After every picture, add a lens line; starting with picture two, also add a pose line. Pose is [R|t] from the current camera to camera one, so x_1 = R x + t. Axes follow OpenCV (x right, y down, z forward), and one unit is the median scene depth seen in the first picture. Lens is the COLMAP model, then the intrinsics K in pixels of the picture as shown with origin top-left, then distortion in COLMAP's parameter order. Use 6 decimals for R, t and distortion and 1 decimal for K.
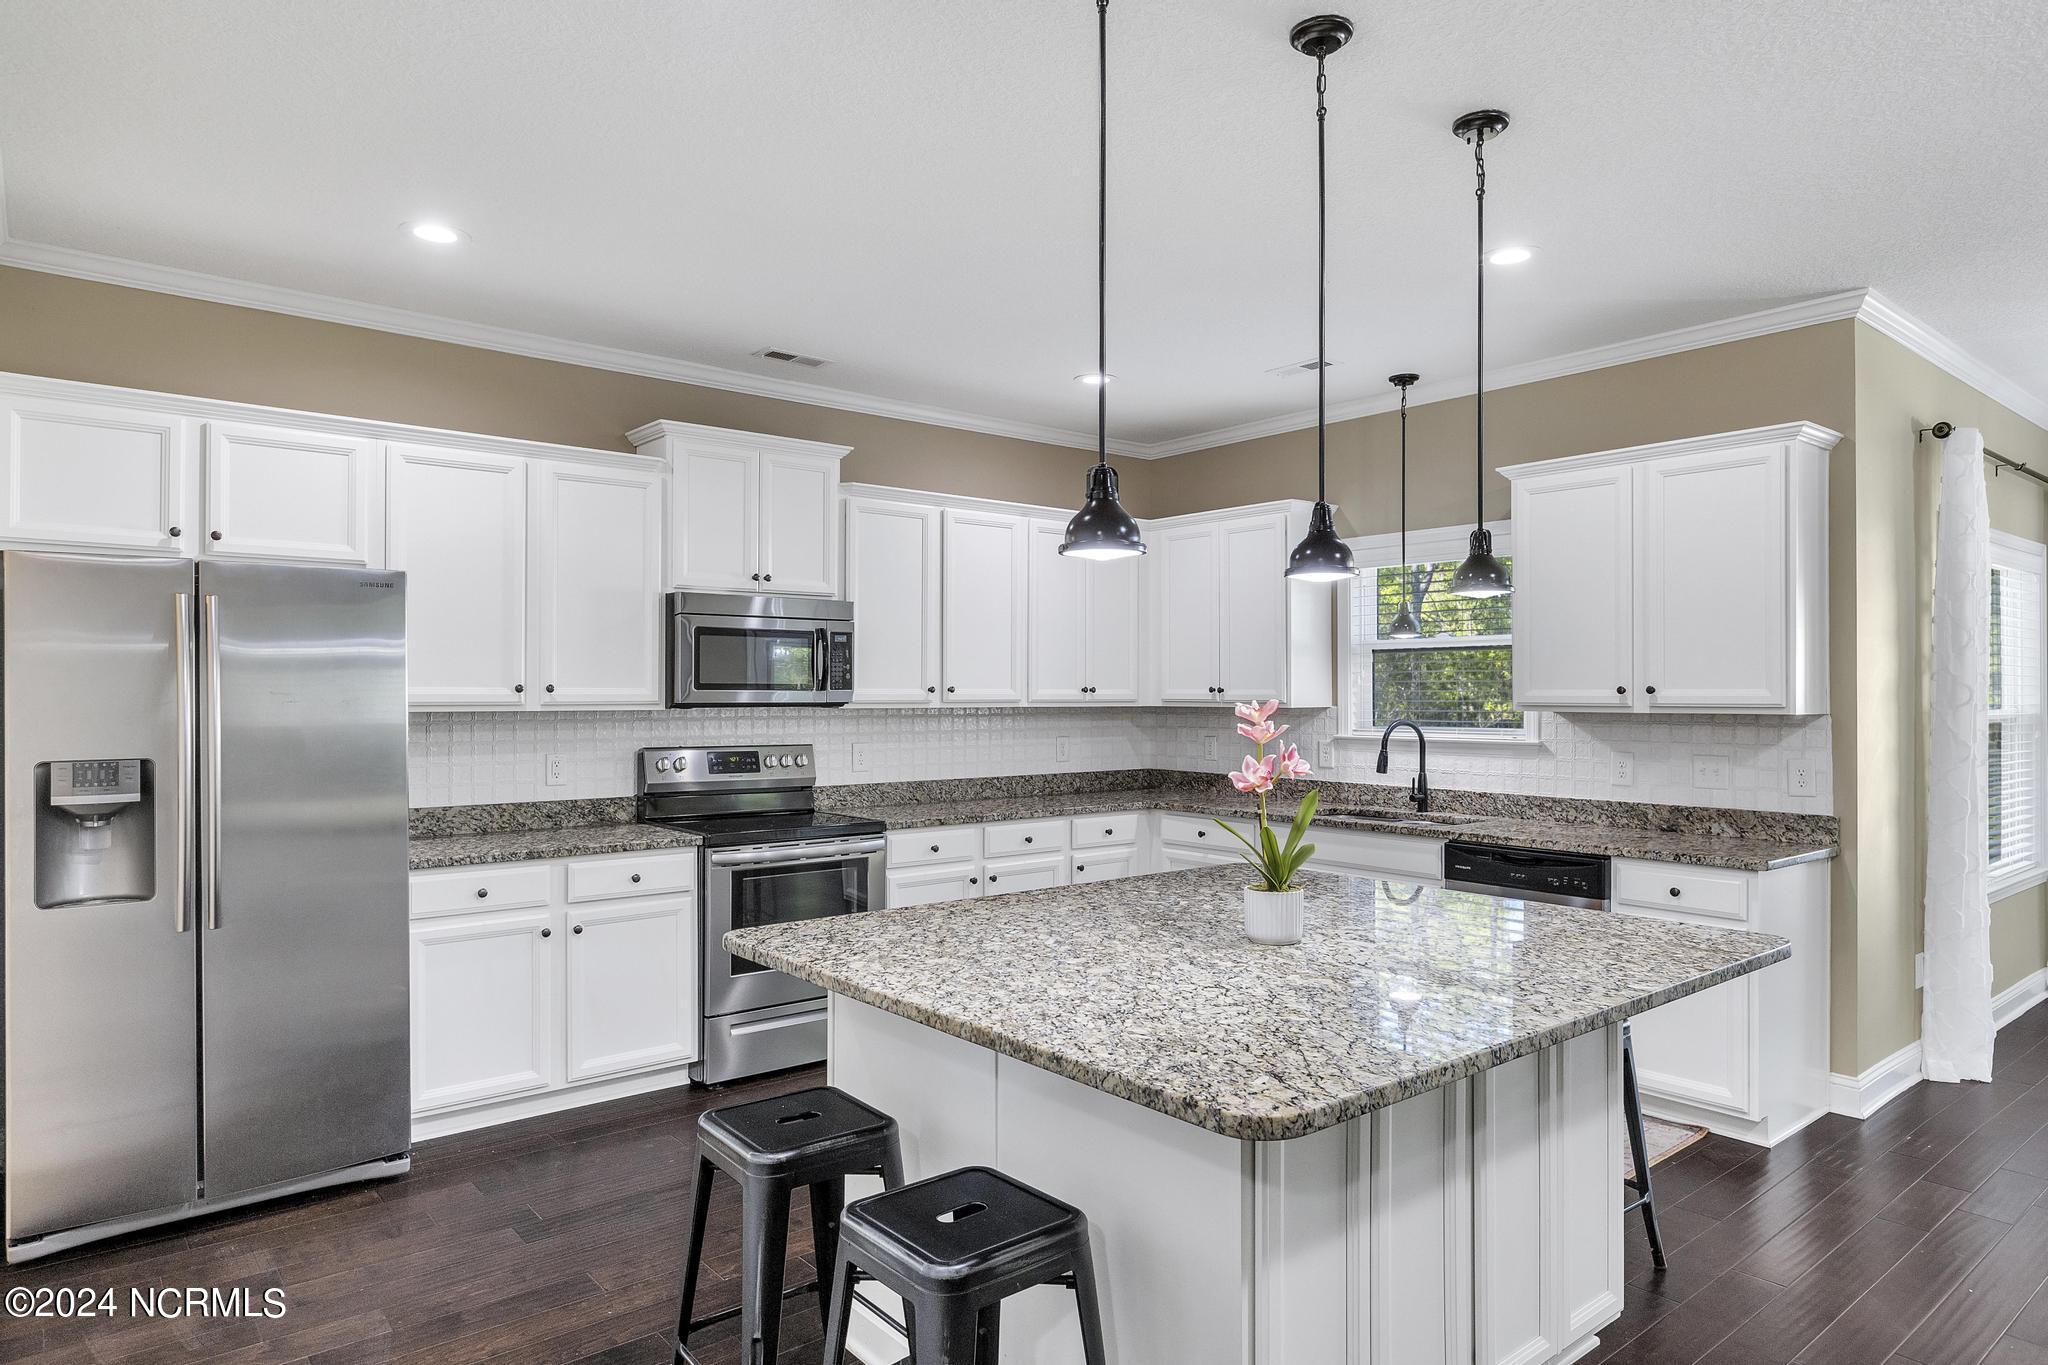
lens RADIAL K [[1212.5, 0, 1033.4], [0, 1212.5, 686.2], [0, 0, 1]] dist [-0.003975, -0.000026]
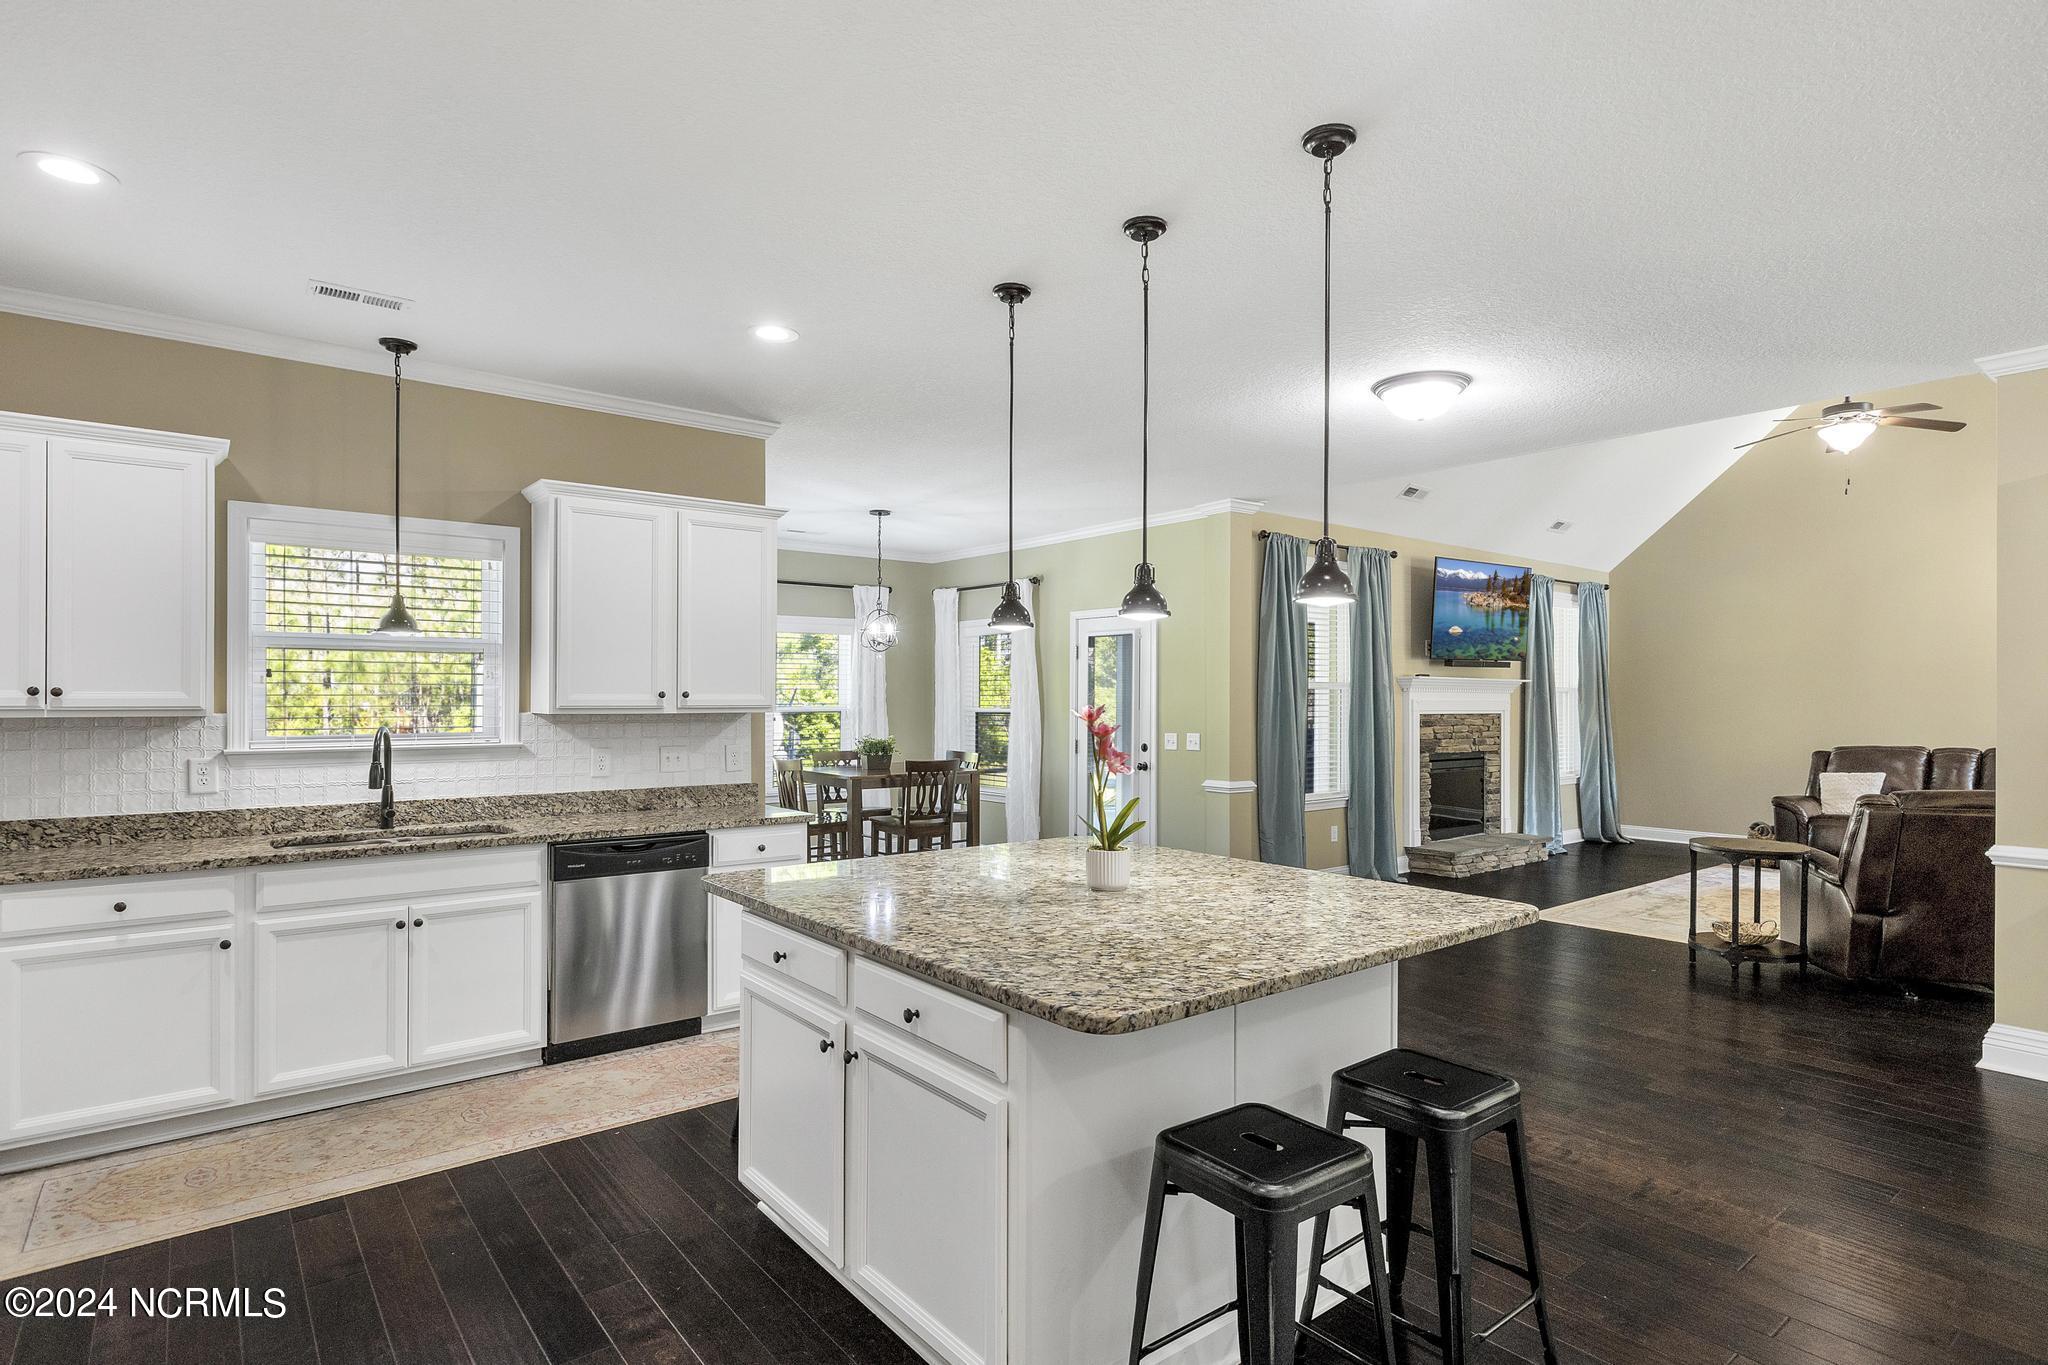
lens RADIAL K [[1056.0, 0, 1018.9], [0, 1056.0, 696.3], [0, 0, 1]] dist [-0.002906, -0.000710]
pose [[0.013669, -0.001356, 0.999906, -0.538870], [-0.008998, 0.999958, 0.001479, 0.000106], [-0.999866, -0.009017, 0.013656, 0.613563]]
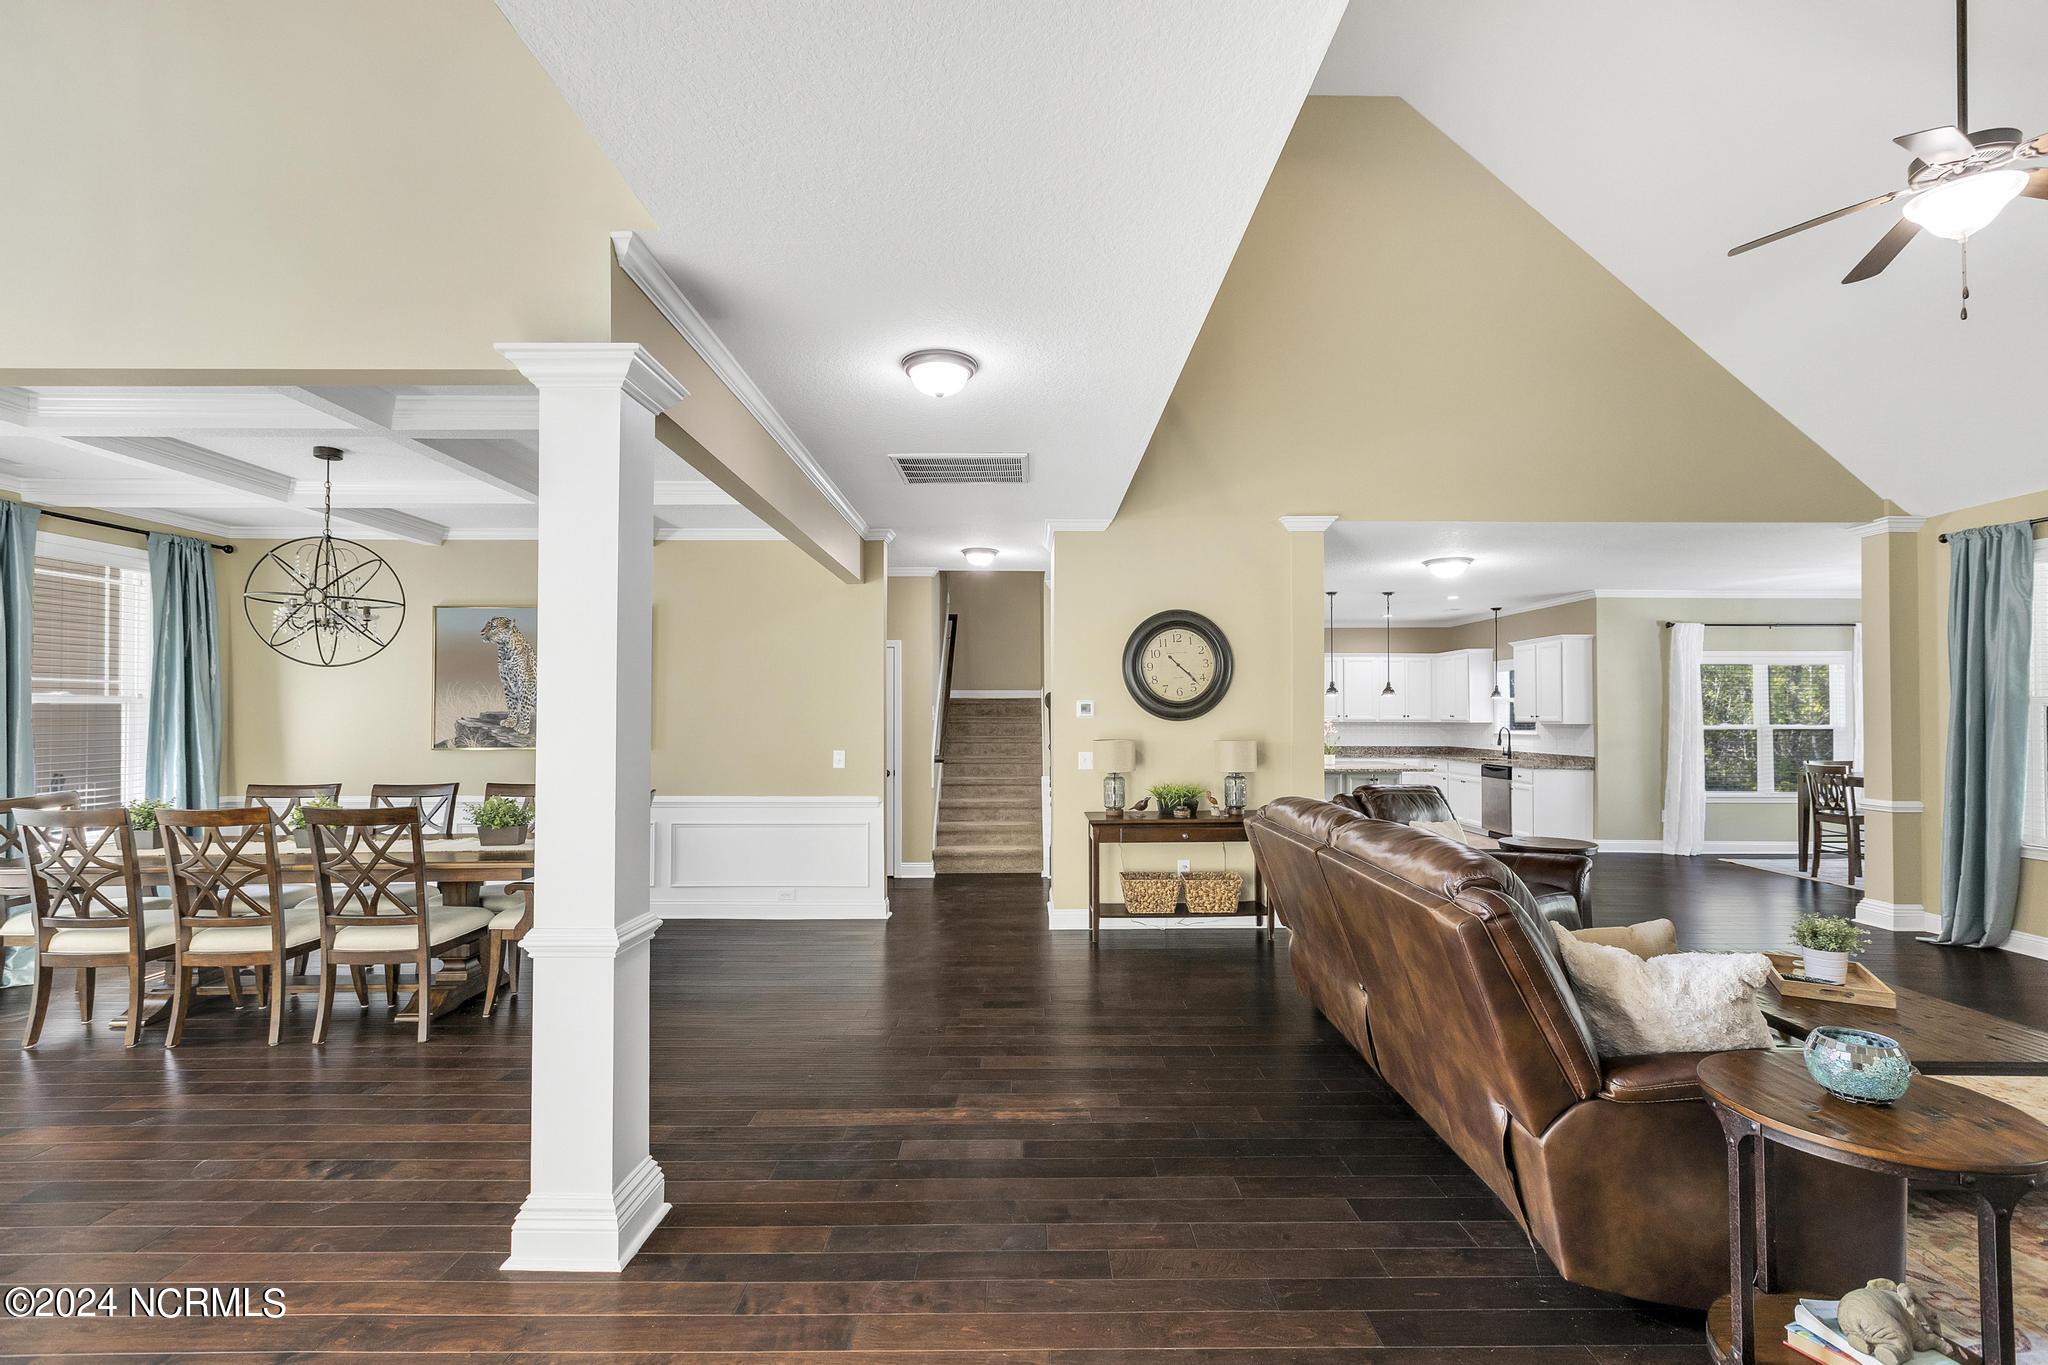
lens RADIAL K [[902.0, 0, 1034.5], [0, 902.0, 698.6], [0, 0, 1]] dist [-0.001826, -0.000595]
pose [[0.780975, -0.012648, -0.624434, 0.913054], [0.002900, 0.999858, -0.016626, -0.007484], [0.624555, 0.011174, 0.780901, -1.576000]]
